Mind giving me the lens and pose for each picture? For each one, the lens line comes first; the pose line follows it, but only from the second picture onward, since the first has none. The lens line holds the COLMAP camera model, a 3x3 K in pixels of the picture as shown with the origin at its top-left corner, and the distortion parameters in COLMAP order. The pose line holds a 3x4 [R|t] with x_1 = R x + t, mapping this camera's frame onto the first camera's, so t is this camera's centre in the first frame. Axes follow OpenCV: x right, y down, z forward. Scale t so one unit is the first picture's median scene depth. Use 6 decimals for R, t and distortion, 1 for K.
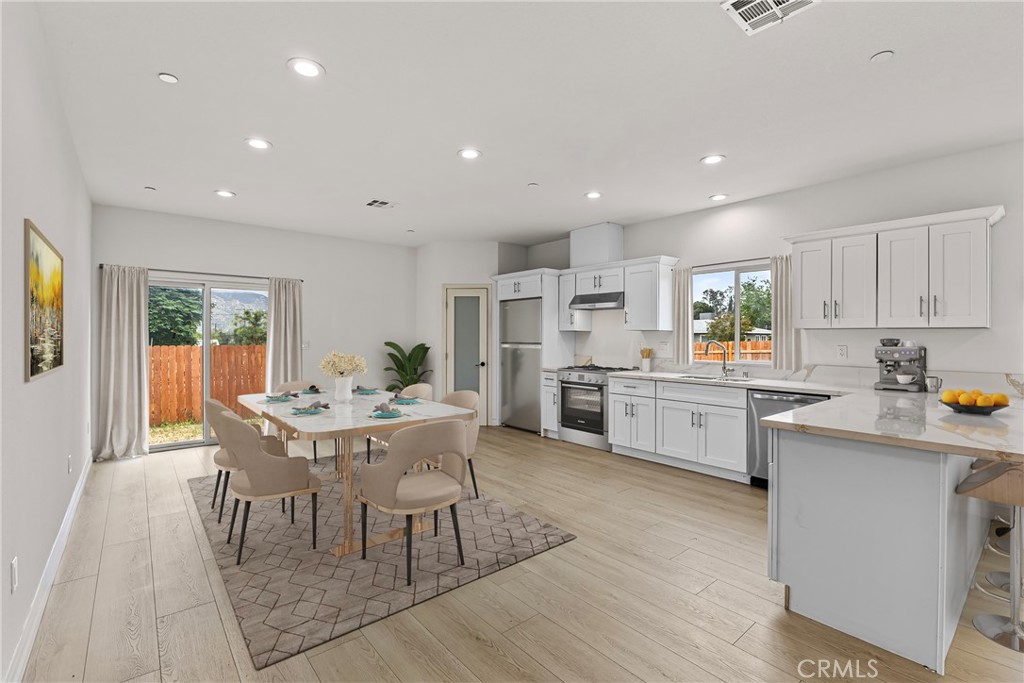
lens RADIAL K [[459.3, 0, 506.4], [0, 459.3, 335.1], [0, 0, 1]] dist [-0.019965, -0.001178]
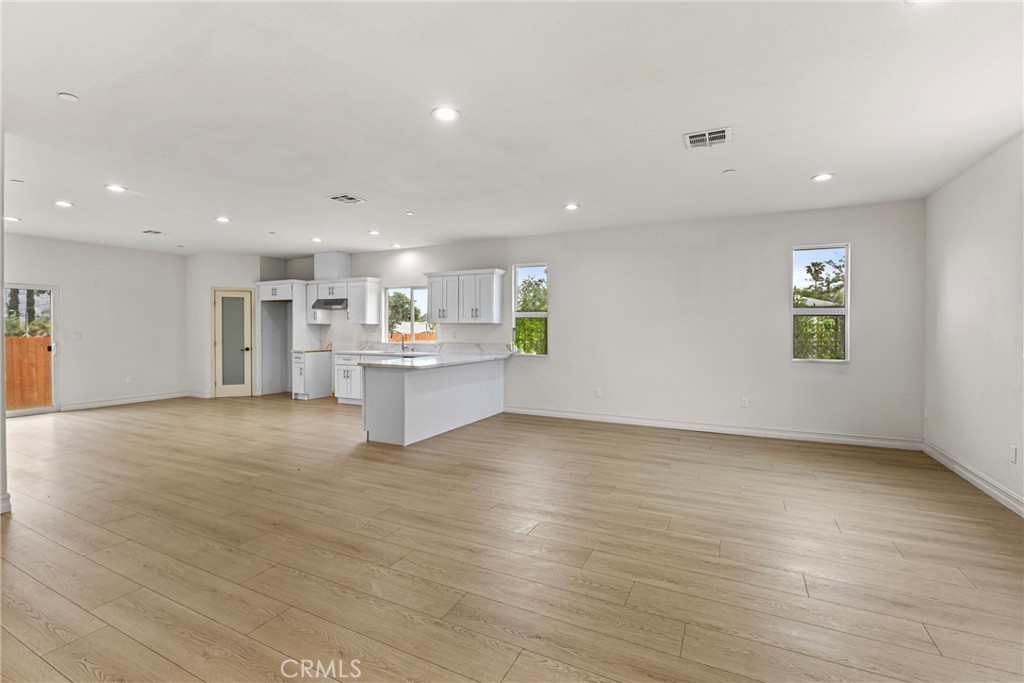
lens RADIAL K [[459.3, 0, 514.2], [0, 459.3, 334.5], [0, 0, 1]] dist [-0.019965, -0.001178]
pose [[0.912004, -0.007613, 0.410112, 0.128911], [0.001021, 0.999867, 0.016290, 0.000667], [-0.410181, -0.014437, 0.911890, -0.588817]]
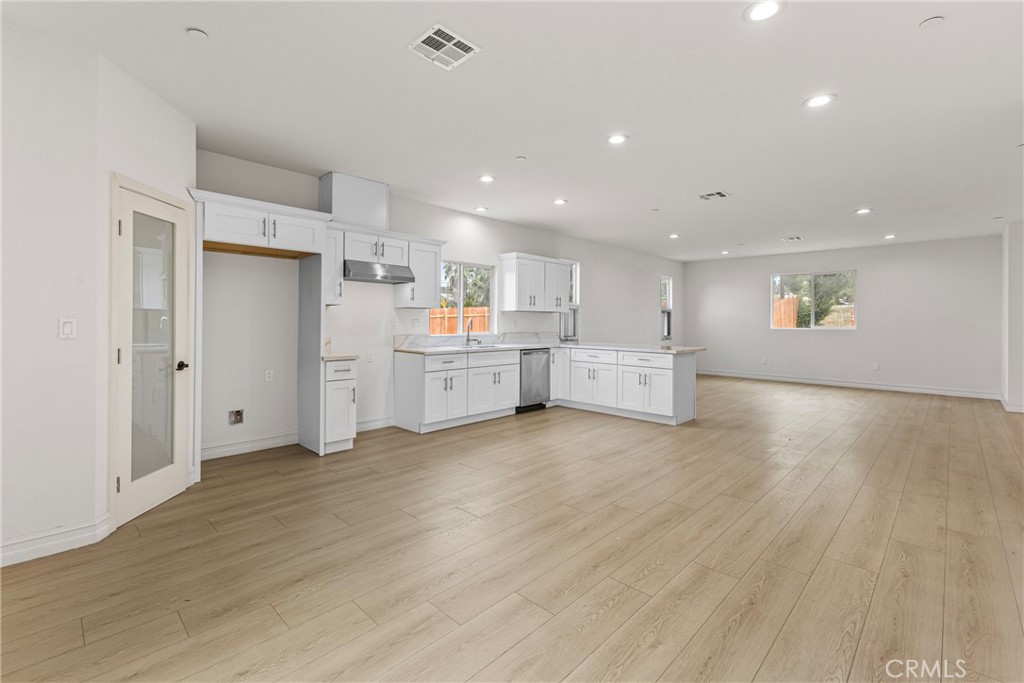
lens RADIAL K [[448.1, 0, 518.8], [0, 448.1, 324.3], [0, 0, 1]] dist [0.000197, -0.000715]
pose [[-0.112912, -0.011477, 0.993539, -0.659522], [-0.008868, 0.999905, 0.010542, 0.012781], [-0.993565, -0.007620, -0.113003, 0.824357]]
